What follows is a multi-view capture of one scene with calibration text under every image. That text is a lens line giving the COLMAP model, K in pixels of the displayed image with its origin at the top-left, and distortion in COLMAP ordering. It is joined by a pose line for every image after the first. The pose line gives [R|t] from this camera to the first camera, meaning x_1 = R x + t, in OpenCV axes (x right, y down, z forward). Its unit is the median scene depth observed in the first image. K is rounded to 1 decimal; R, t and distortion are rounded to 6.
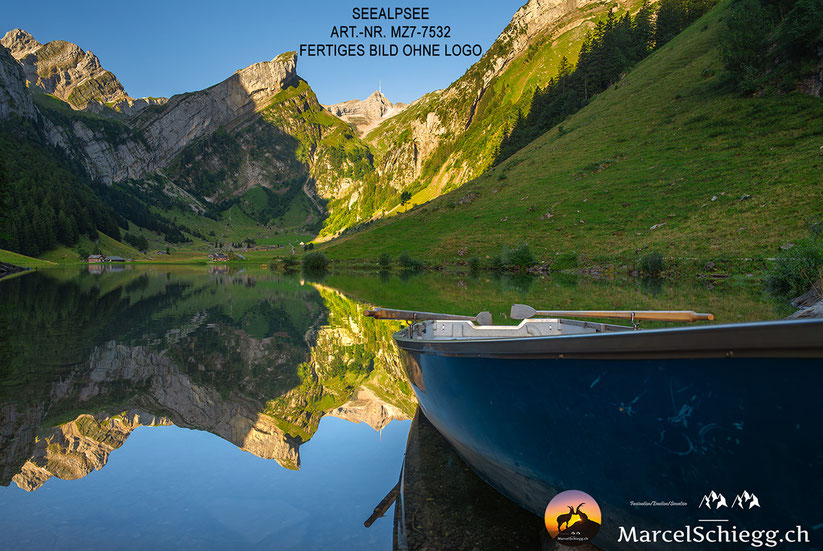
lens RADIAL K [[626.6, 0, 410.3], [0, 626.6, 287.6], [0, 0, 1]] dist [-0.006498, -0.001176]
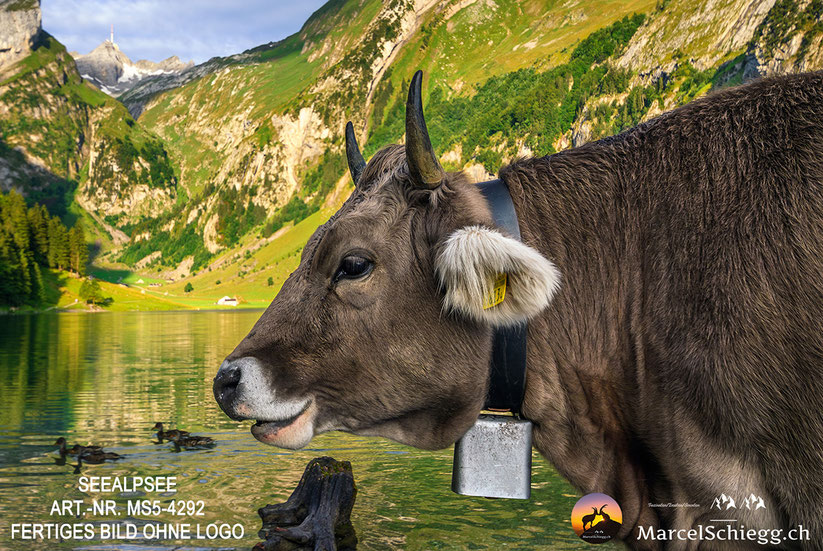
lens RADIAL K [[1004.7, 0, 373.4], [0, 1004.7, 248.4], [0, 0, 1]] dist [0.009817, 0.045031]
pose [[0.968884, 0.001331, 0.247511, -0.165611], [0.022779, 0.995262, -0.094521, 0.006657], [-0.246464, 0.097217, 0.964264, -0.159520]]
